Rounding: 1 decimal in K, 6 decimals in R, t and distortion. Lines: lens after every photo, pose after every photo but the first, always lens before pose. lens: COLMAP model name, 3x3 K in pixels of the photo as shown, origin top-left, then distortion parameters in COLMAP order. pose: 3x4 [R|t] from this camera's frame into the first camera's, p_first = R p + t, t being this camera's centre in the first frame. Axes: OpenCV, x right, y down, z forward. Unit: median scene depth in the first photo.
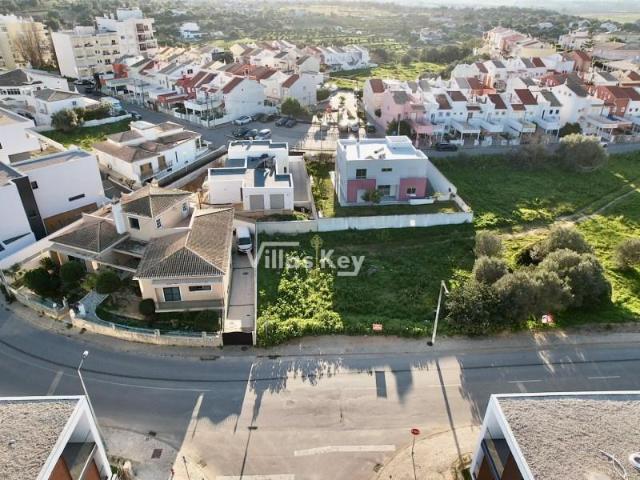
lens RADIAL K [[463.3, 0, 320.0], [0, 463.3, 240.0], [0, 0, 1]] dist [0.011212, 0.008776]
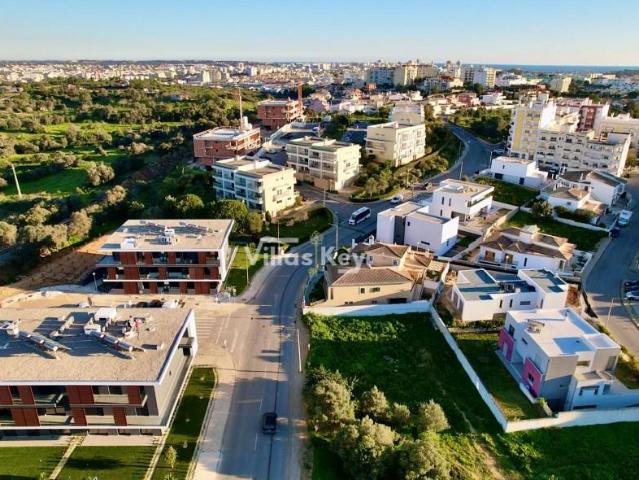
lens RADIAL K [[462.6, 0, 319.5], [0, 462.6, 240.0], [0, 0, 1]] dist [0.011212, 0.008776]
pose [[0.024486, 0.379558, -0.924844, 1.002005], [-0.491555, 0.810133, 0.319466, -0.448430], [0.870502, 0.446789, 0.206410, 0.333982]]
